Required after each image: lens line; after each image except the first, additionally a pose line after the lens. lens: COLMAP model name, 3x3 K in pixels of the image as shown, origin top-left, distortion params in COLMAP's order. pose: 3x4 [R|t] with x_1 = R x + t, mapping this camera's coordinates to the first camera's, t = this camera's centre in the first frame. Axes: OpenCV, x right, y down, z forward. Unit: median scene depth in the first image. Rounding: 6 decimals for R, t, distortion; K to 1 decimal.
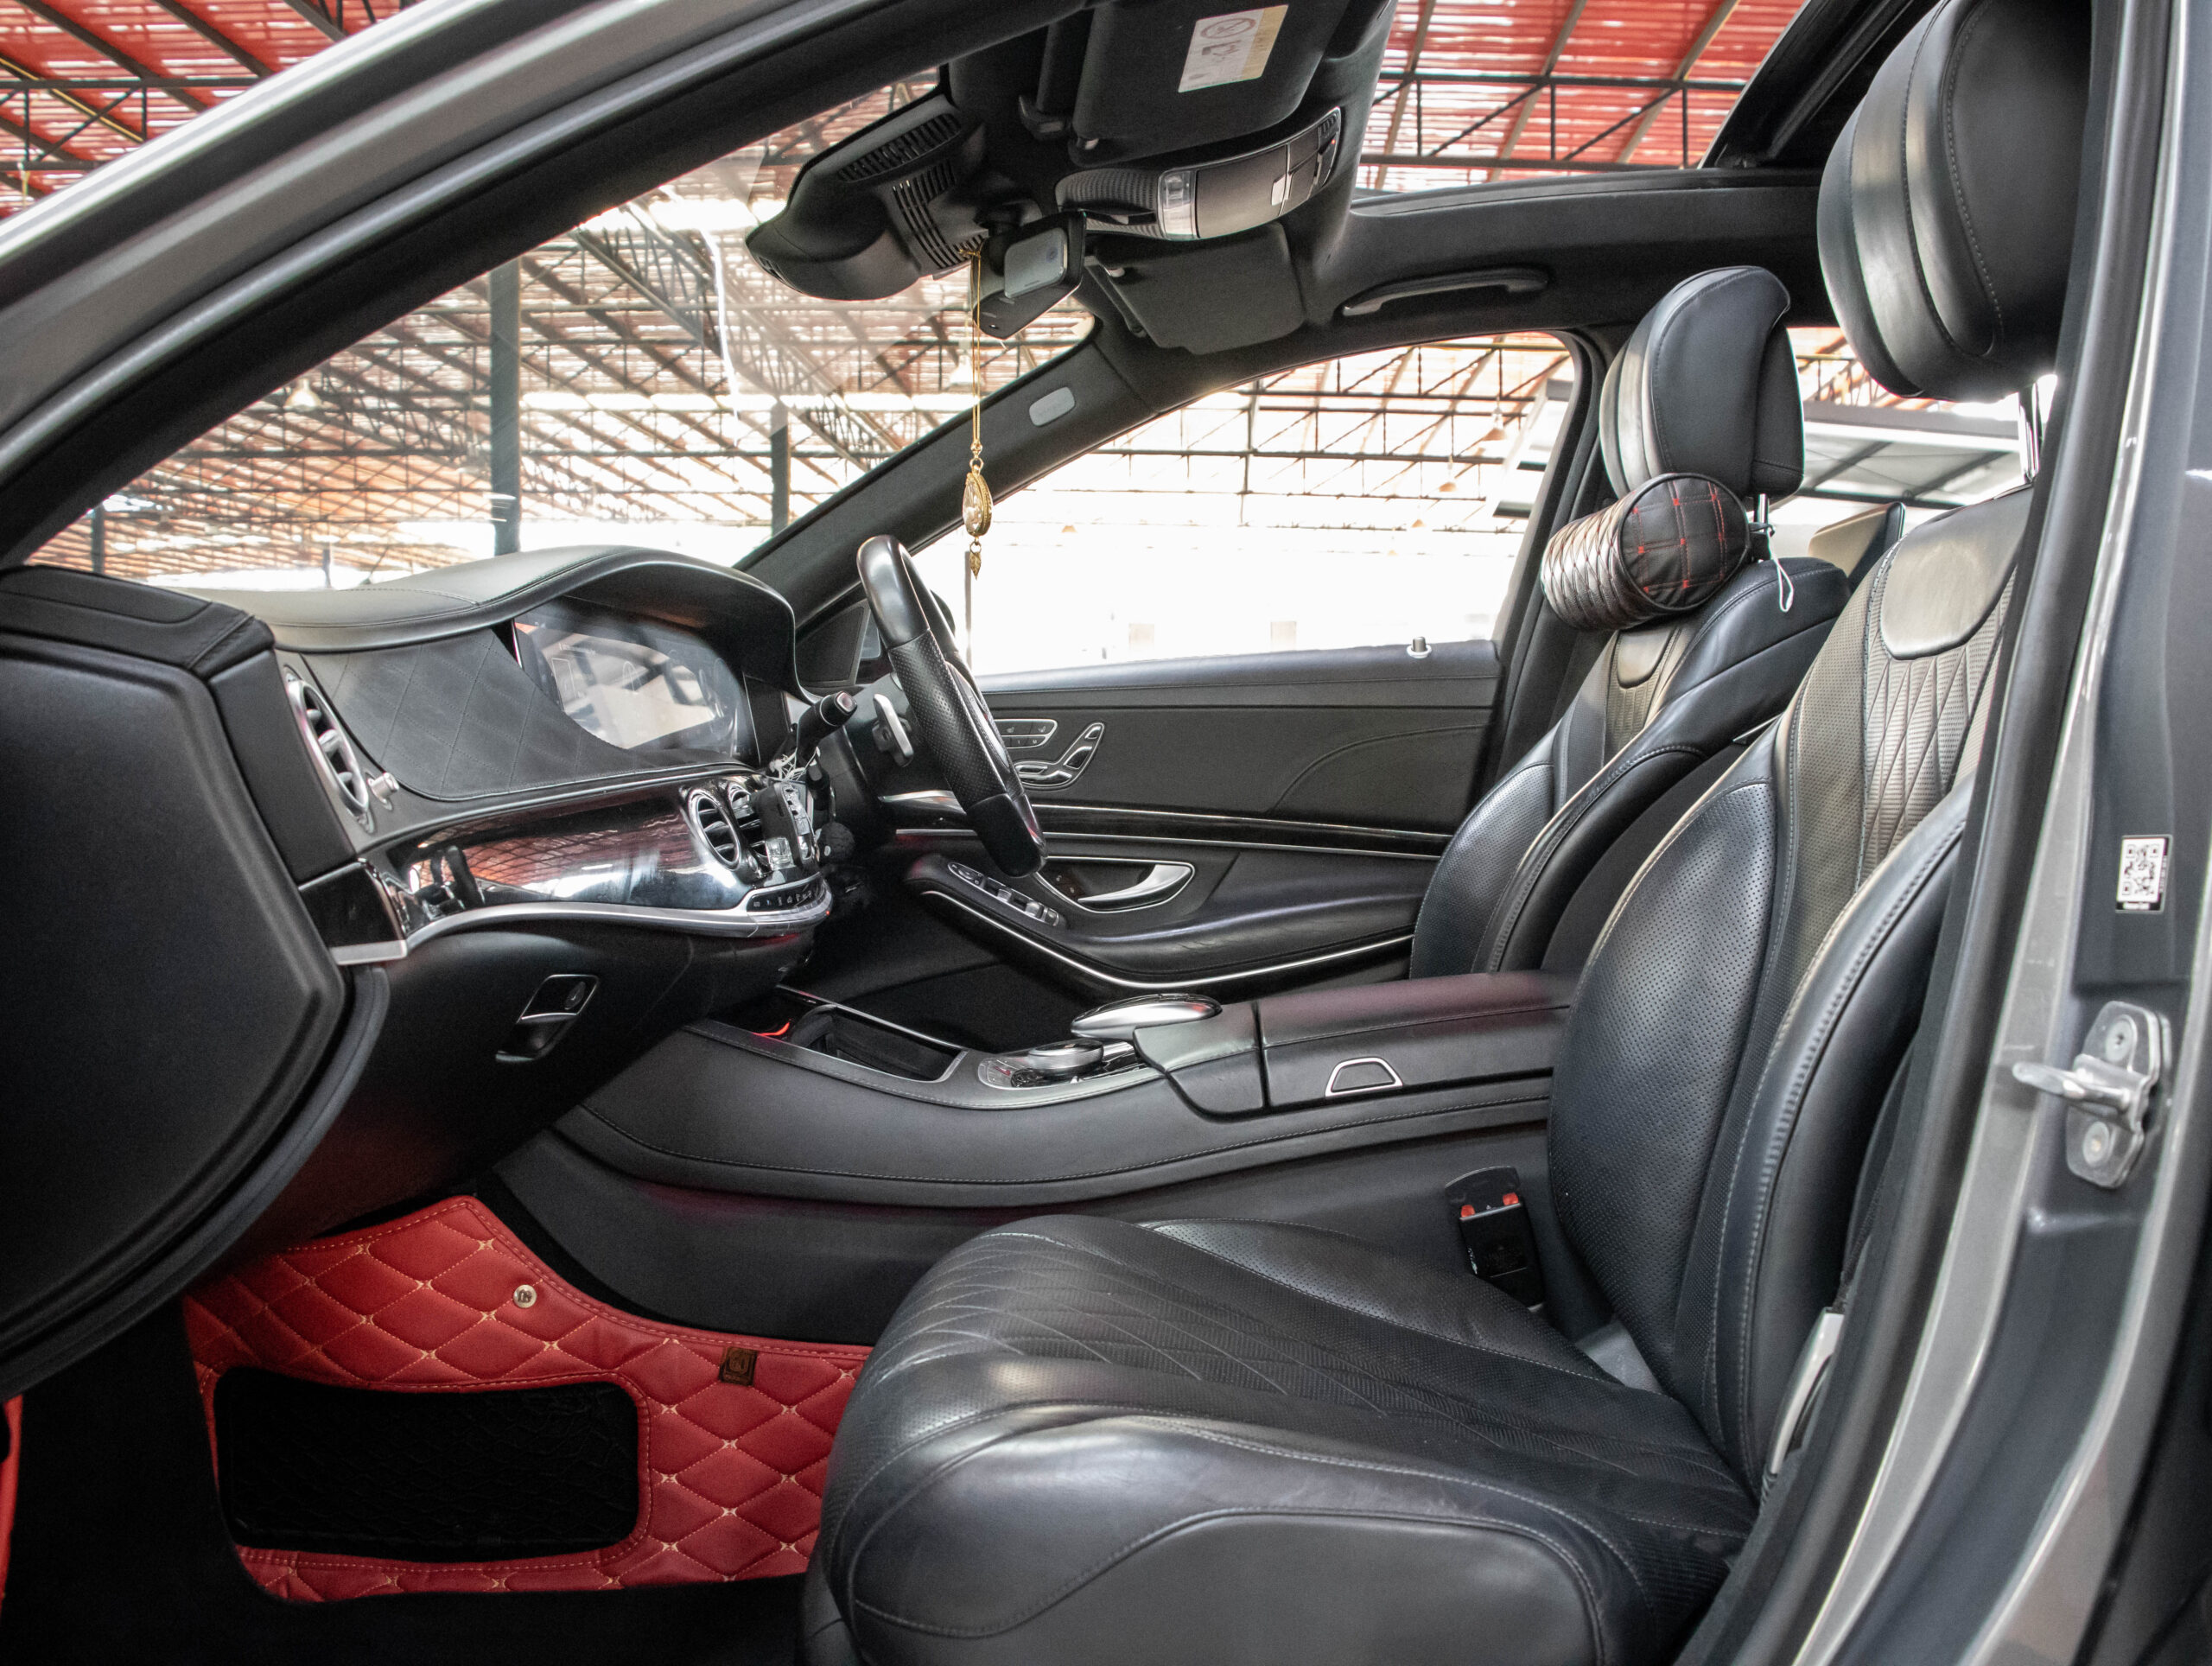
lens RADIAL K [[2041.9, 0, 1153.8], [0, 2041.9, 842.1], [0, 0, 1]] dist [-0.190072, 0.157610]
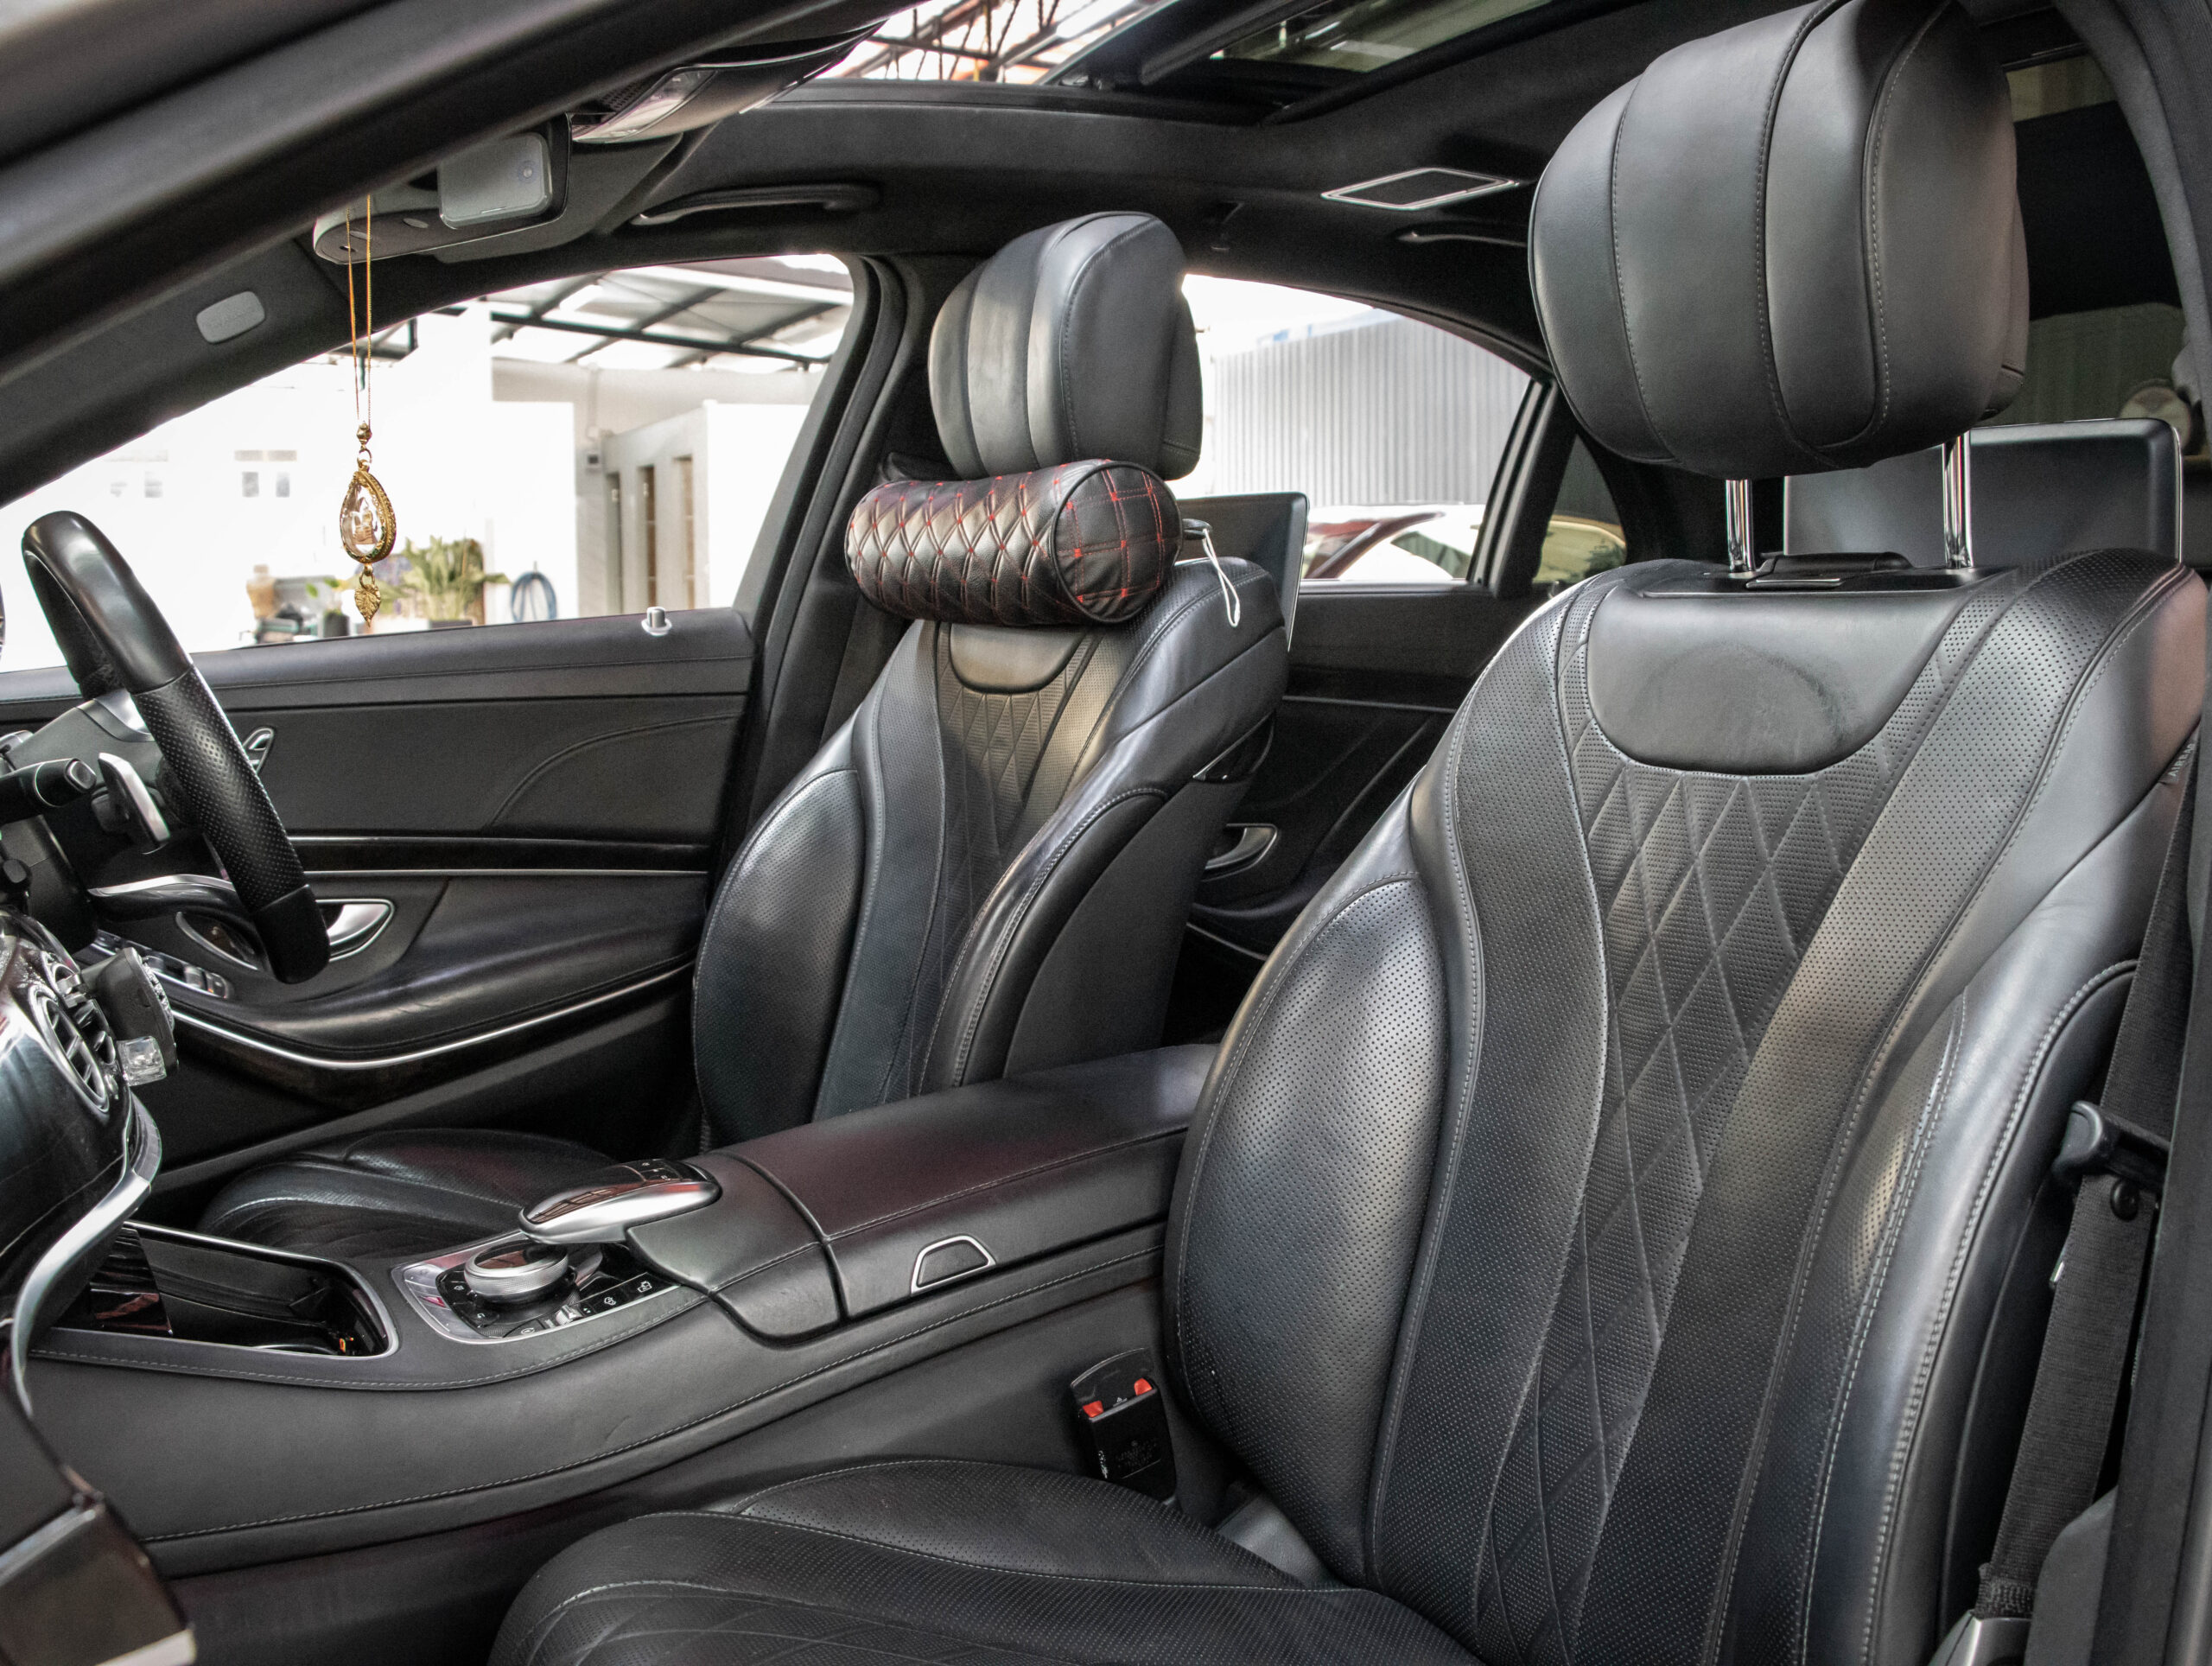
lens RADIAL K [[2097.9, 0, 1106.0], [0, 2097.9, 833.0], [0, 0, 1]] dist [-0.139295, 0.002580]
pose [[0.846791, -0.060767, 0.528444, -0.222515], [0.022541, 0.996660, 0.078488, -0.095580], [-0.531448, -0.054551, 0.845332, 0.236471]]
